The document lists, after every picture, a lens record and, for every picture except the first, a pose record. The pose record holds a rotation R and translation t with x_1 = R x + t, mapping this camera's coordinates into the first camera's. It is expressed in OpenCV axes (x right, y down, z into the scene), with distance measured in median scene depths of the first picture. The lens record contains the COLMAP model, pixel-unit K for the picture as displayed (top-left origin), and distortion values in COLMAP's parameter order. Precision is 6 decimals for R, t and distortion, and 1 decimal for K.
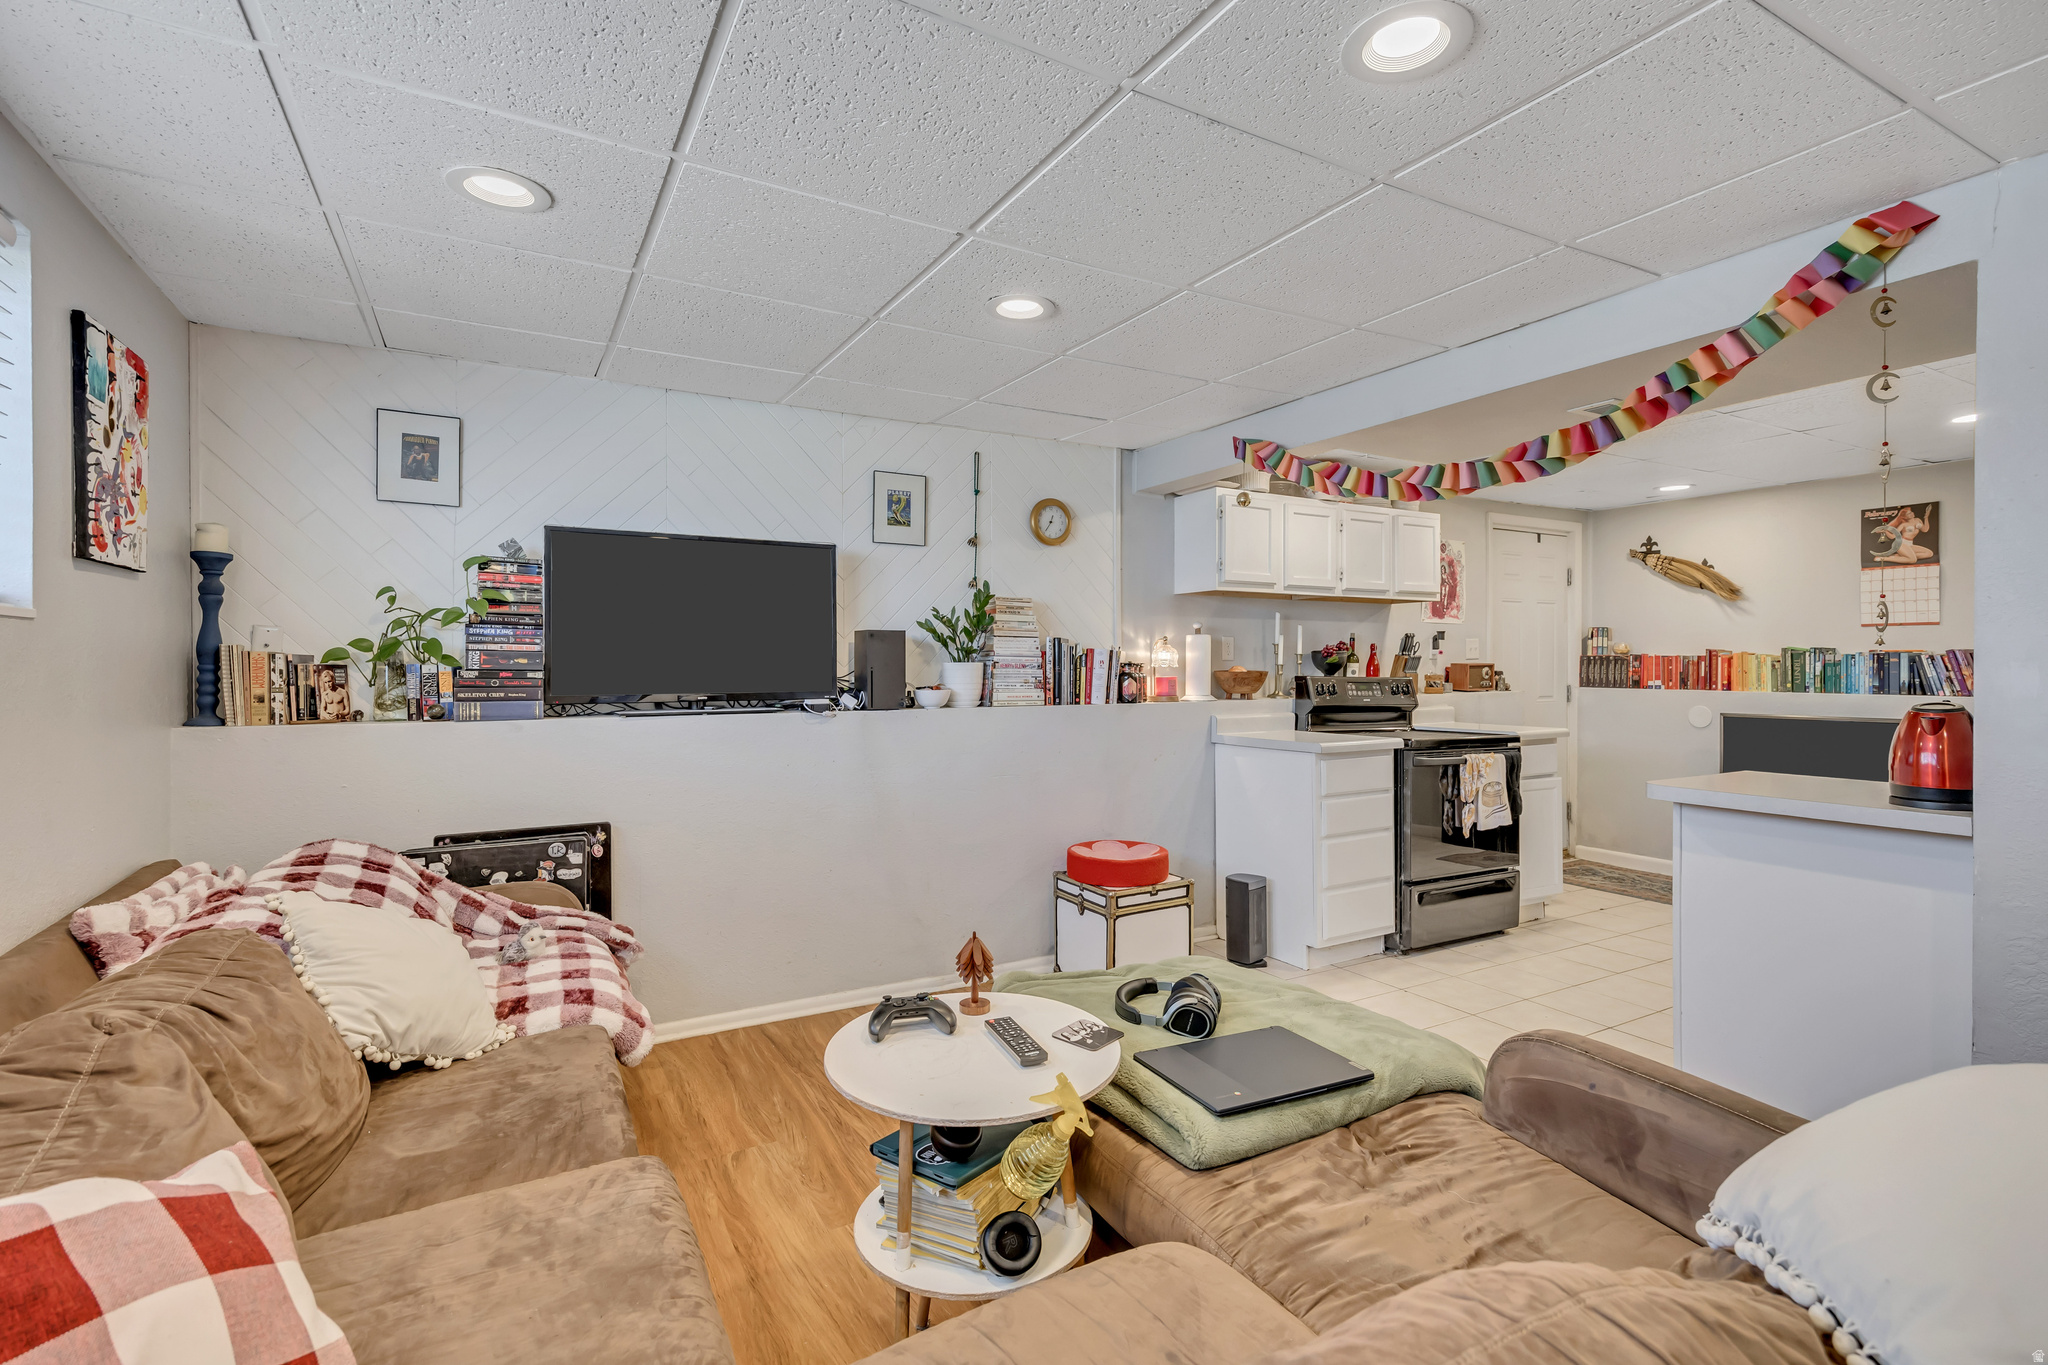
lens RADIAL K [[908.0, 0, 1021.8], [0, 908.0, 668.7], [0, 0, 1]] dist [0.000337, 0.000539]
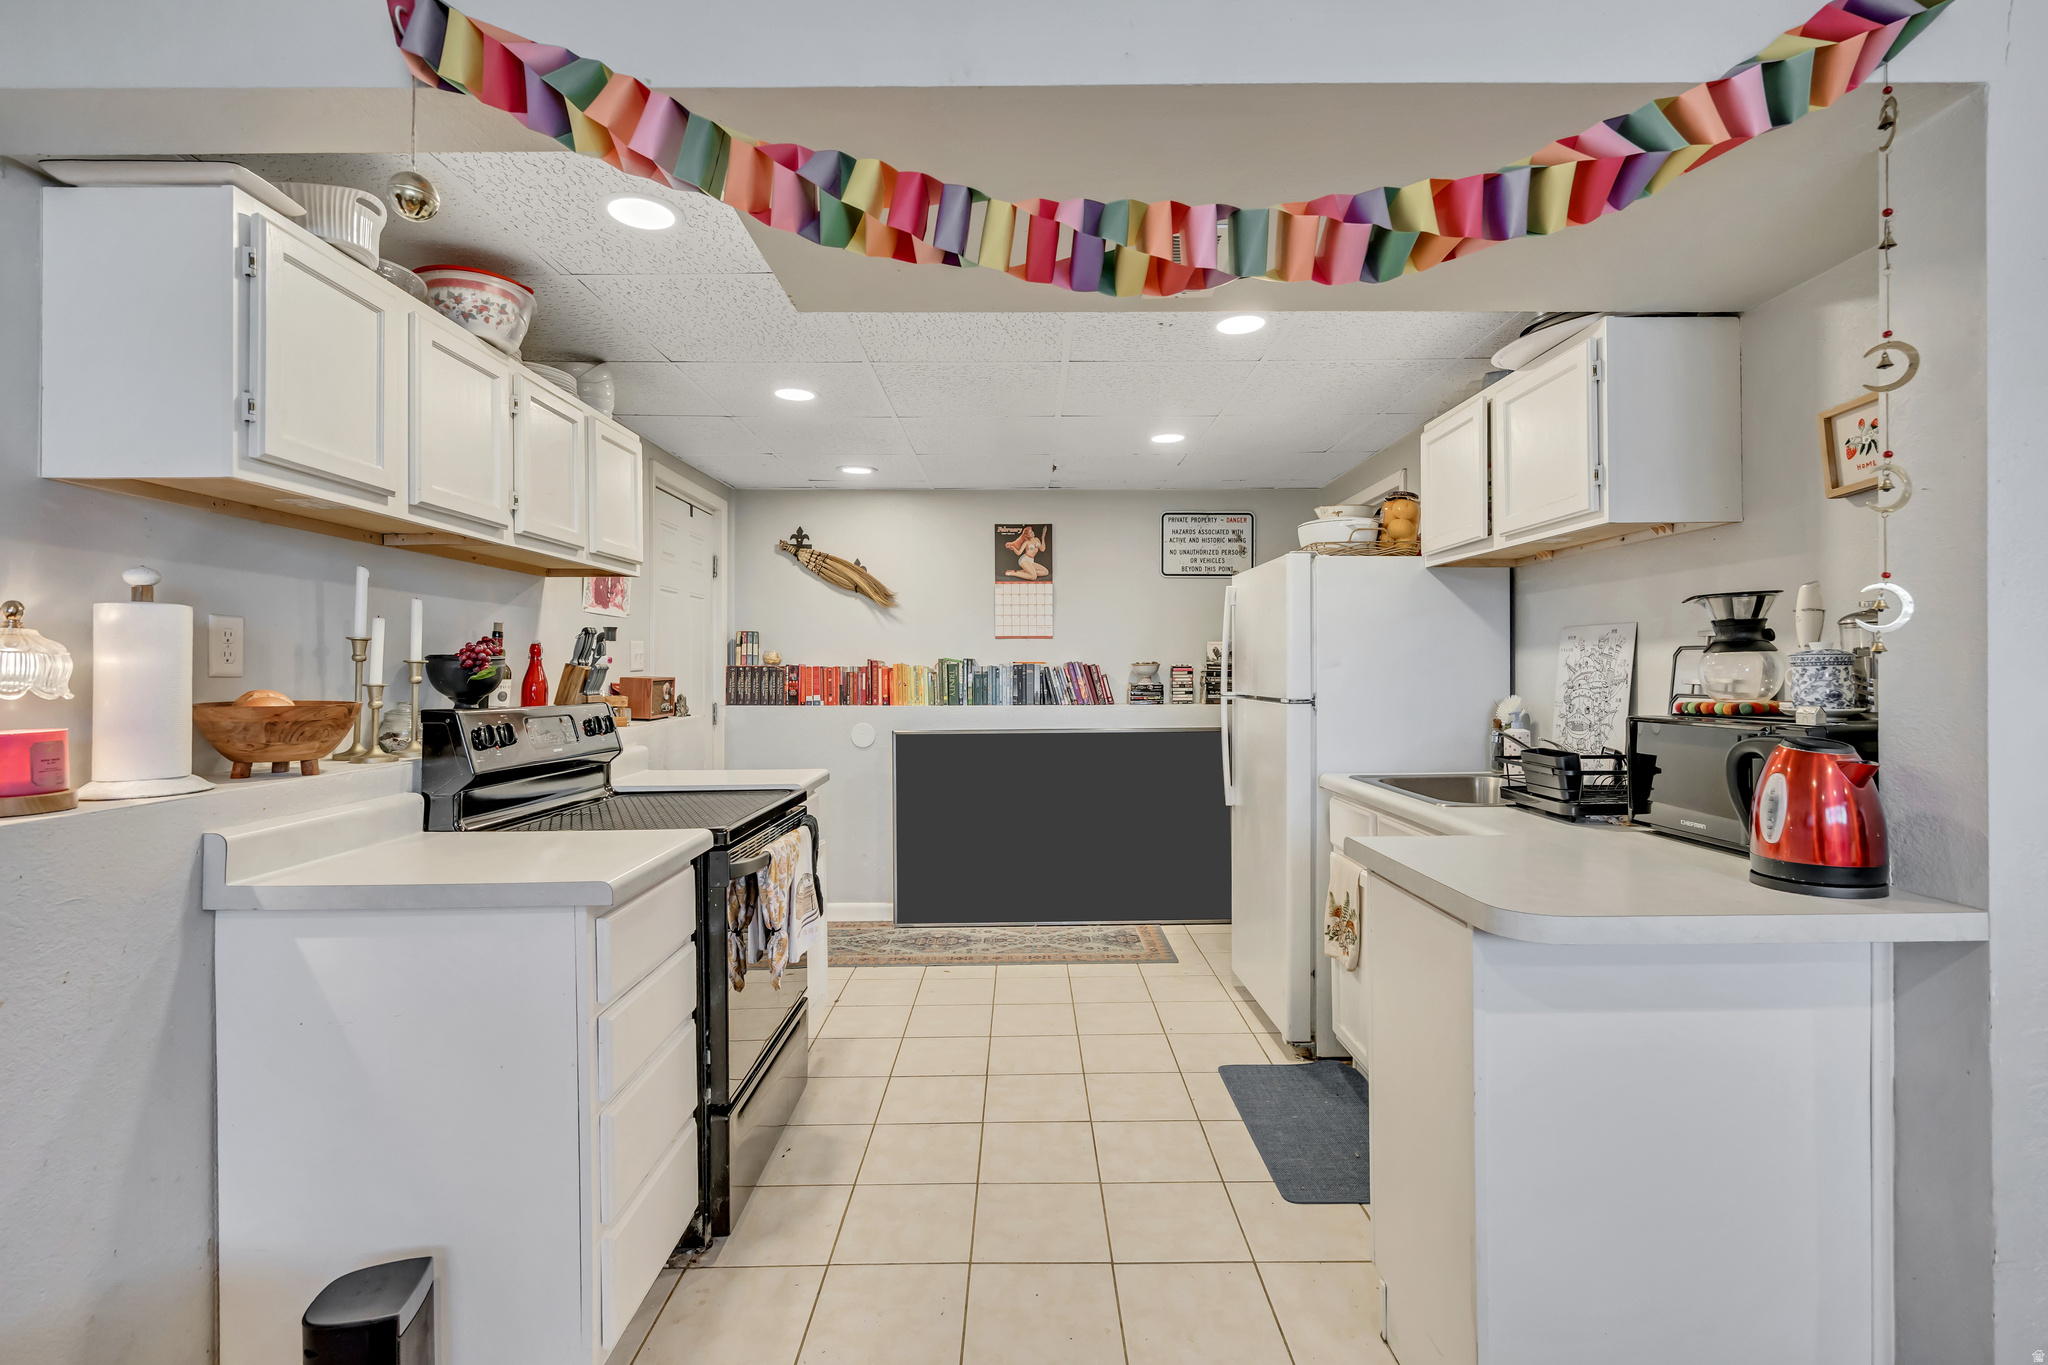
lens RADIAL K [[908.0, 0, 1021.8], [0, 908.0, 668.7], [0, 0, 1]] dist [0.000337, 0.000539]
pose [[0.476876, 0.000294, 0.878971, 0.045607], [0.008678, 0.999950, -0.005043, -0.007560], [-0.878928, 0.010033, 0.476849, 0.502381]]
